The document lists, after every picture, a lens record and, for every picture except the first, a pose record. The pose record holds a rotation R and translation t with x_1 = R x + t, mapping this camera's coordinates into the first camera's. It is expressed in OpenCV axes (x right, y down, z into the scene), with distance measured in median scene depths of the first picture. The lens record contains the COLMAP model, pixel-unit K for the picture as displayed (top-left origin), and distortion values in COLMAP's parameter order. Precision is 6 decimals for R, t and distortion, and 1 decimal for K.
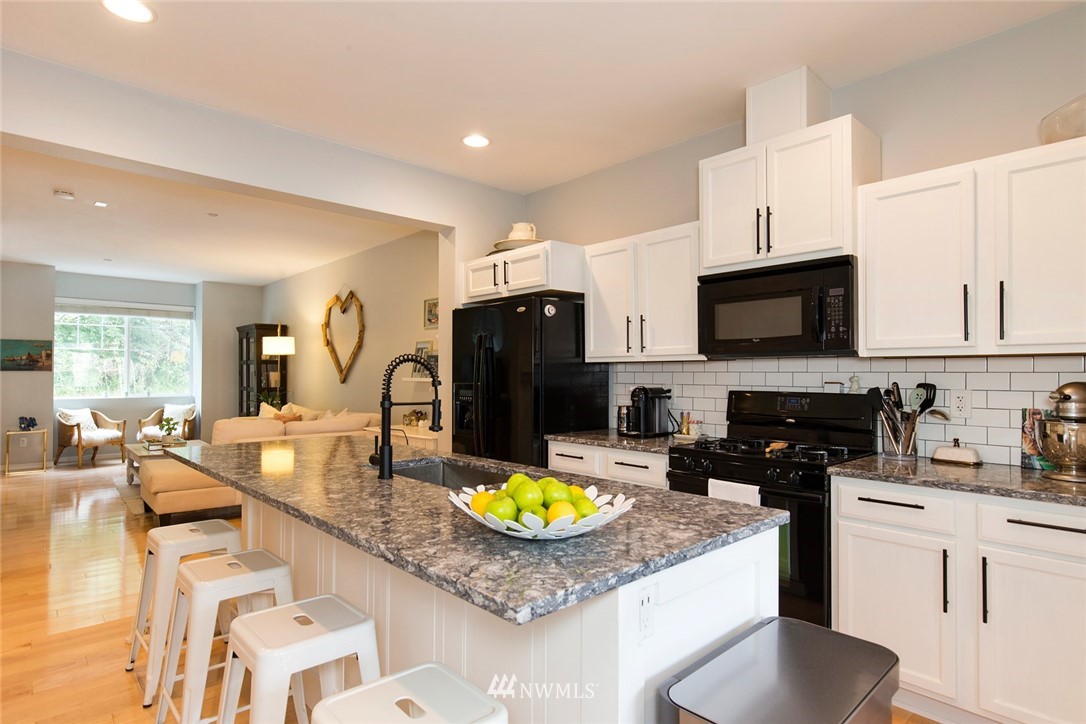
lens RADIAL K [[590.8, 0, 548.4], [0, 590.8, 362.2], [0, 0, 1]] dist [0.000242, 0.000087]
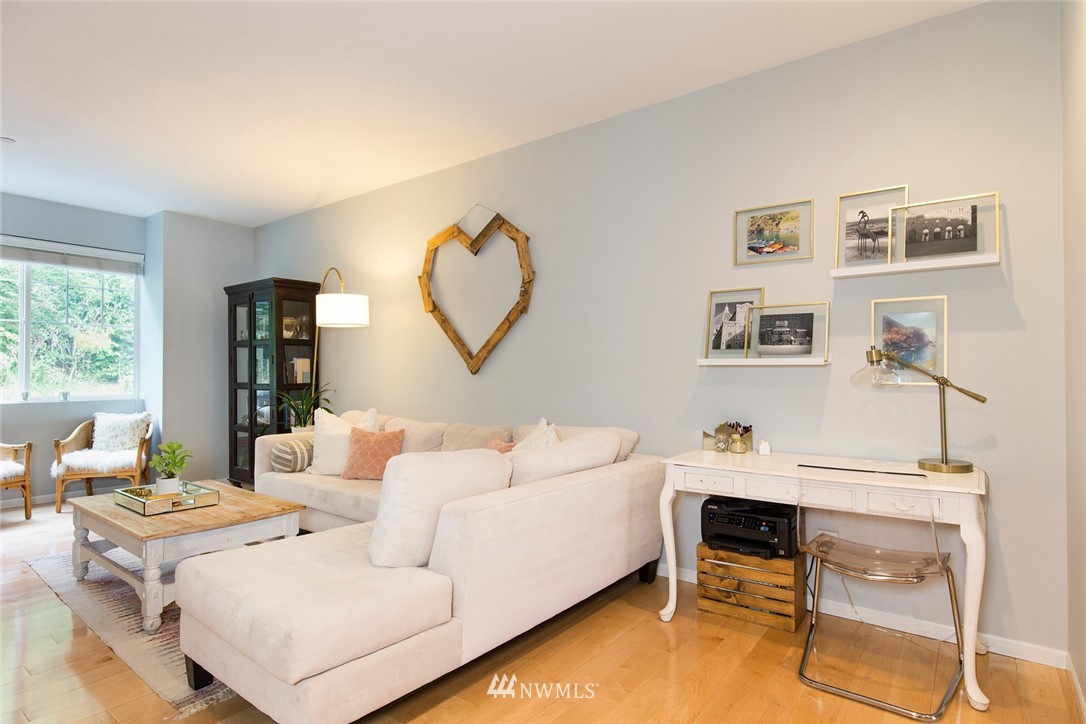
lens RADIAL K [[590.8, 0, 548.4], [0, 590.8, 362.2], [0, 0, 1]] dist [0.000242, 0.000087]
pose [[0.984738, 0.000533, 0.174042, -0.338641], [-0.000877, 0.999998, 0.001903, 0.020248], [-0.174041, -0.002027, 0.984736, 0.370333]]
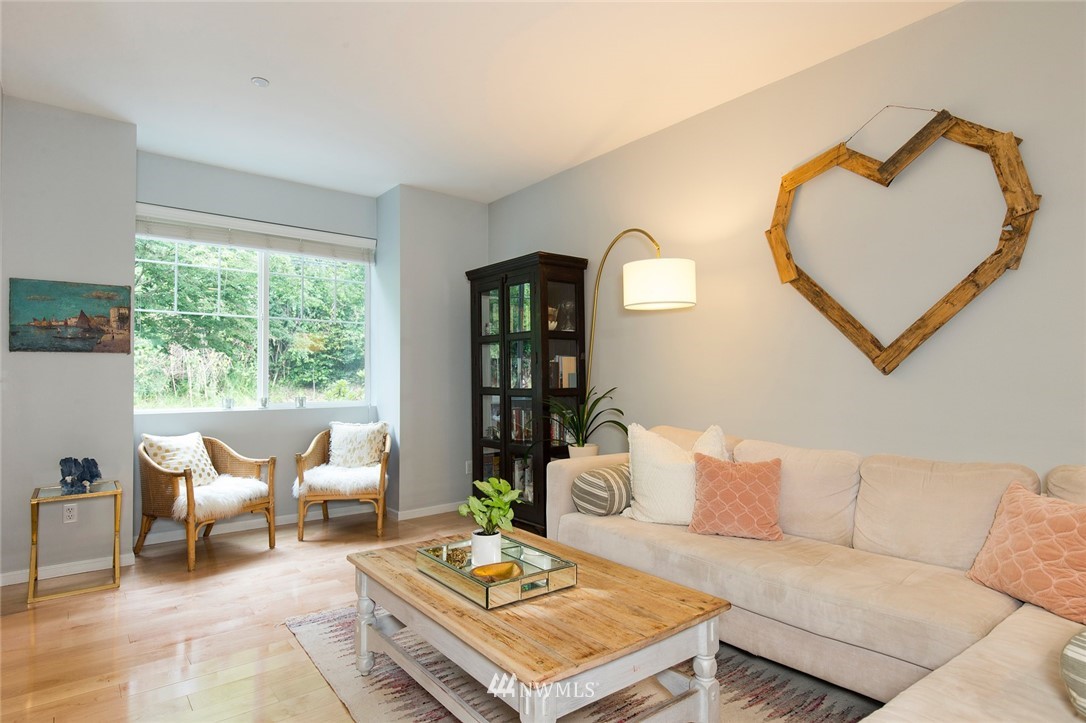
lens RADIAL K [[589.3, 0, 542.0], [0, 589.3, 364.7], [0, 0, 1]] dist [-0.000313, -0.000728]
pose [[0.997881, -0.006115, -0.064771, -0.483789], [0.005835, 0.999973, -0.004516, 0.027113], [0.064796, 0.004128, 0.997890, 0.555450]]
